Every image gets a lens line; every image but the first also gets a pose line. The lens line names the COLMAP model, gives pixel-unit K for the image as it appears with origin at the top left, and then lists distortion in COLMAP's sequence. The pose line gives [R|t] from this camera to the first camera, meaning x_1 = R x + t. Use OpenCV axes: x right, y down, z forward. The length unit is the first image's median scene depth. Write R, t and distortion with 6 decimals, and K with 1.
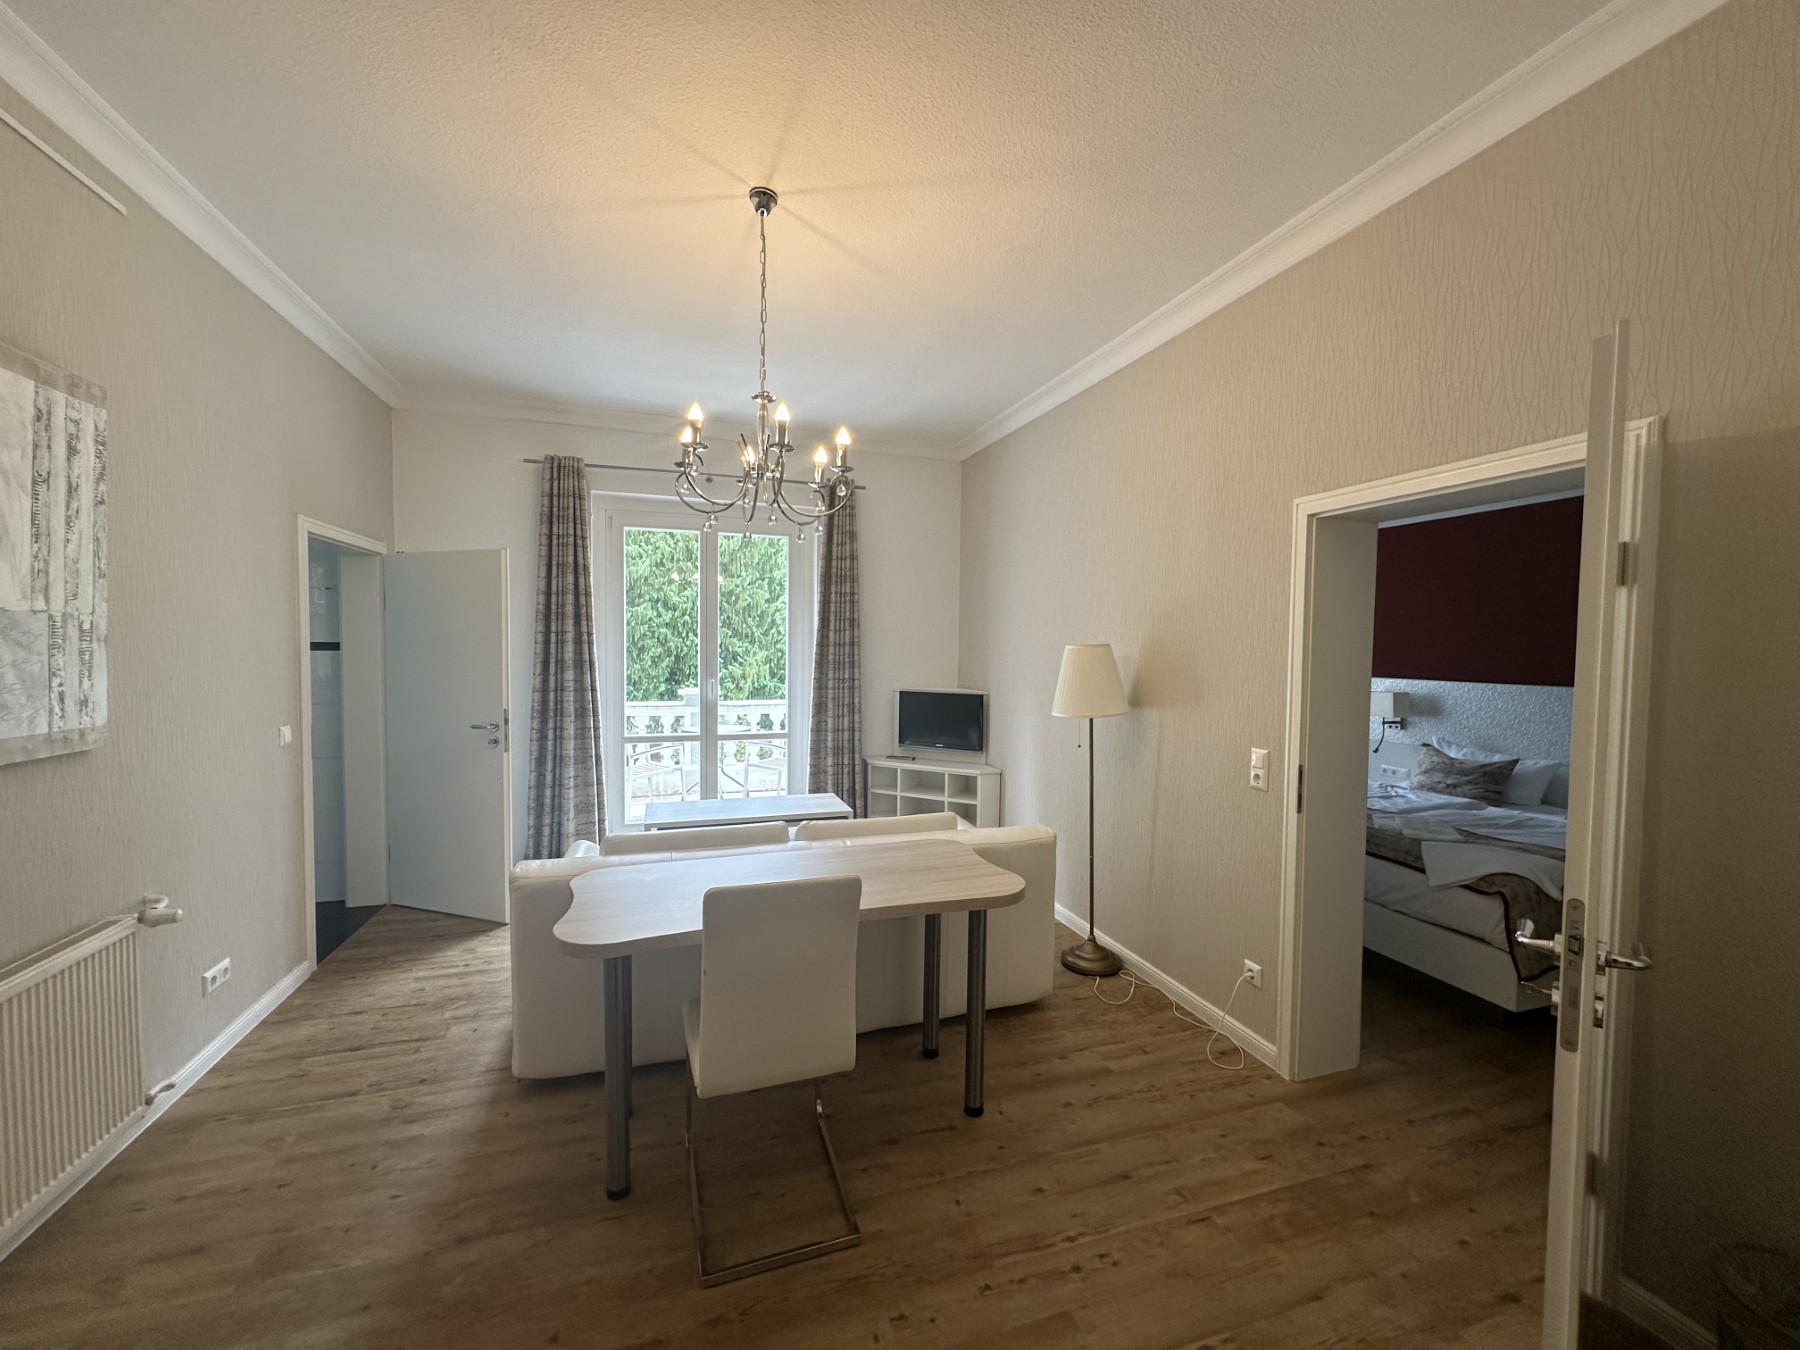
lens RADIAL K [[713.8, 0, 901.2], [0, 713.8, 674.1], [0, 0, 1]] dist [-0.004405, 0.001887]
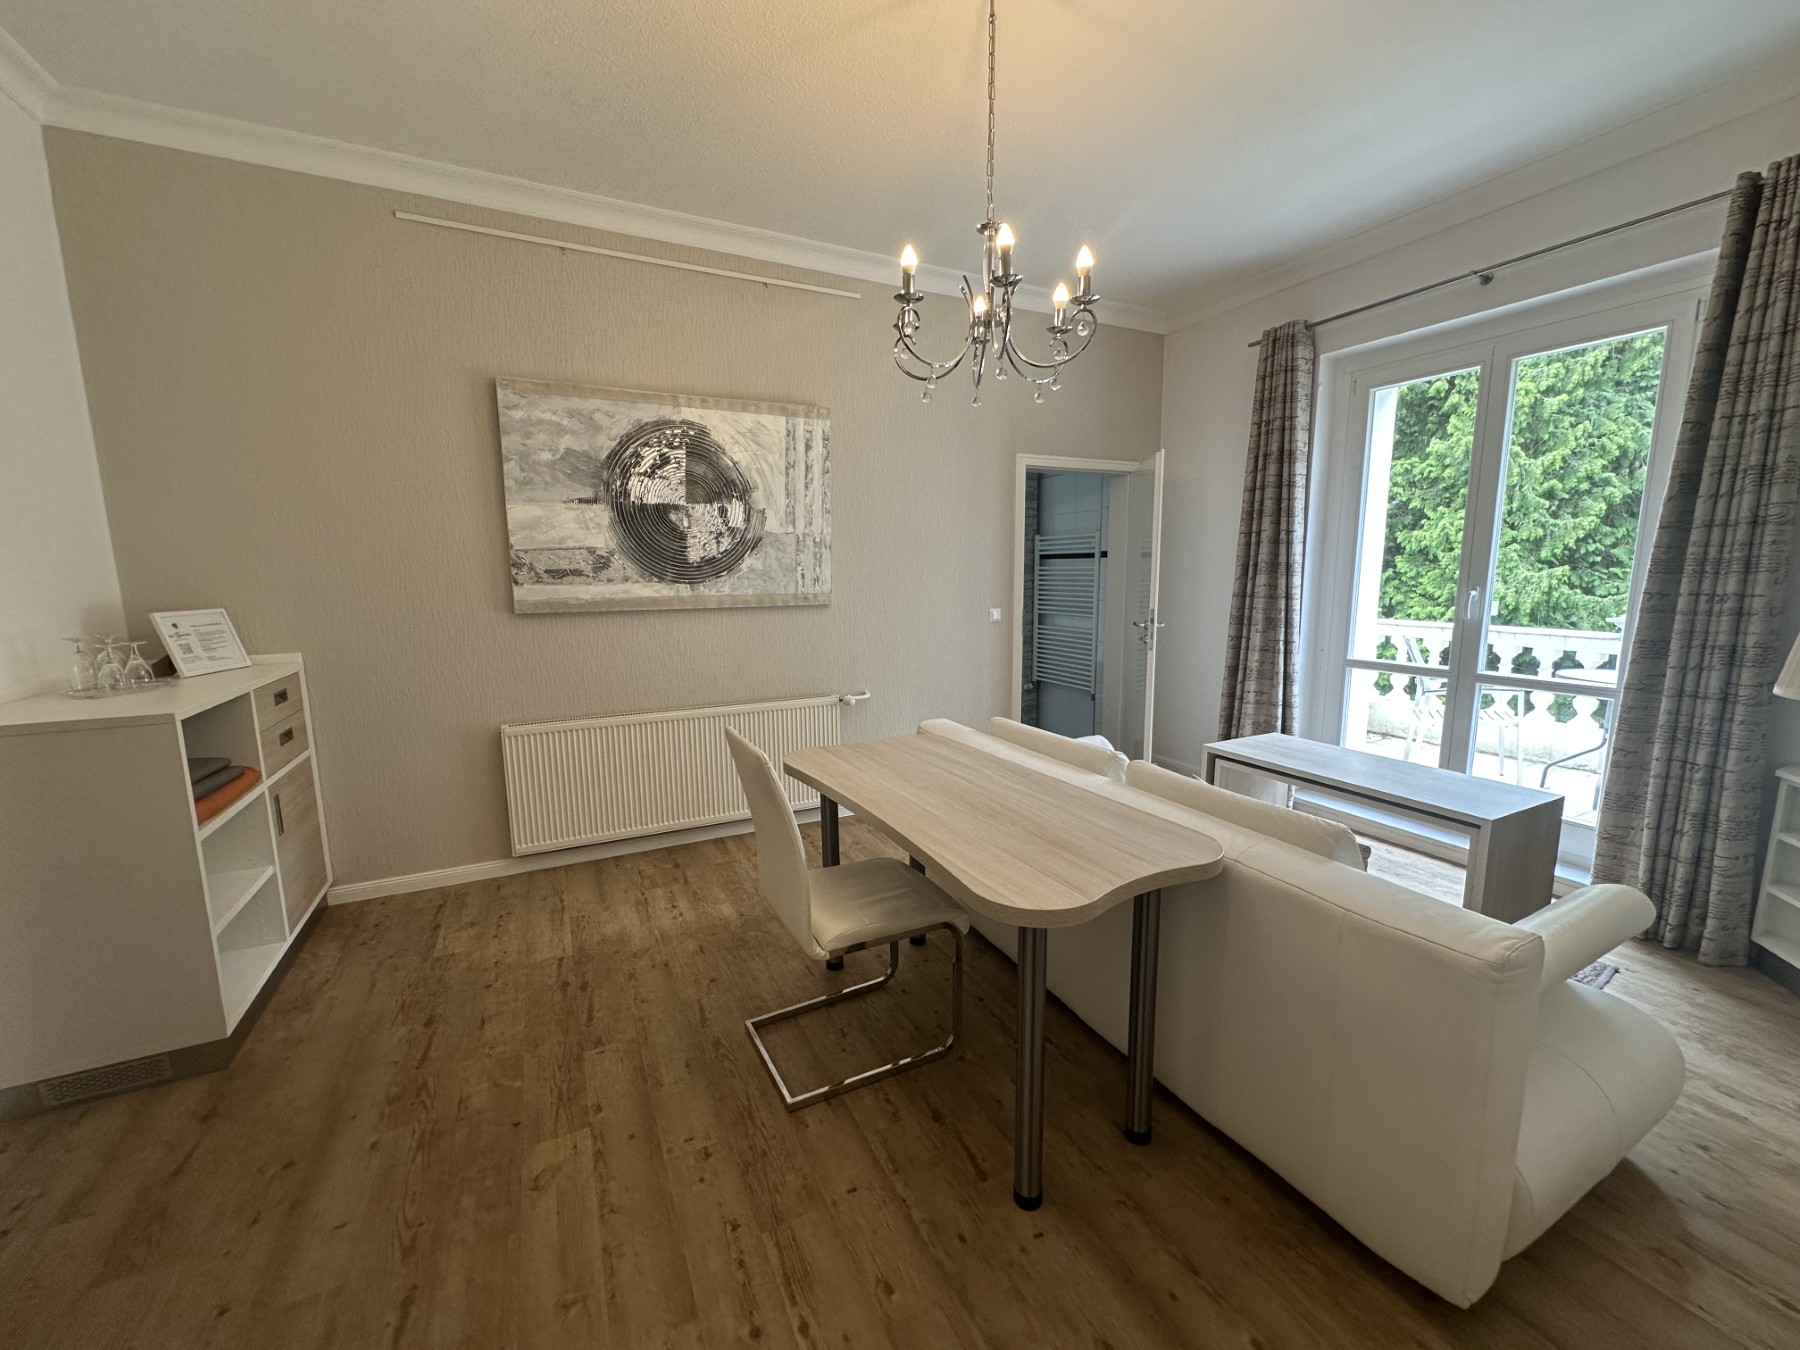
lens RADIAL K [[713.8, 0, 899.8], [0, 713.8, 675.1], [0, 0, 1]] dist [-0.004405, 0.001887]
pose [[0.150667, 0.135359, -0.979274, 0.582150], [-0.028476, 0.990765, 0.132566, 0.023271], [0.988174, 0.007913, 0.153130, 0.653646]]
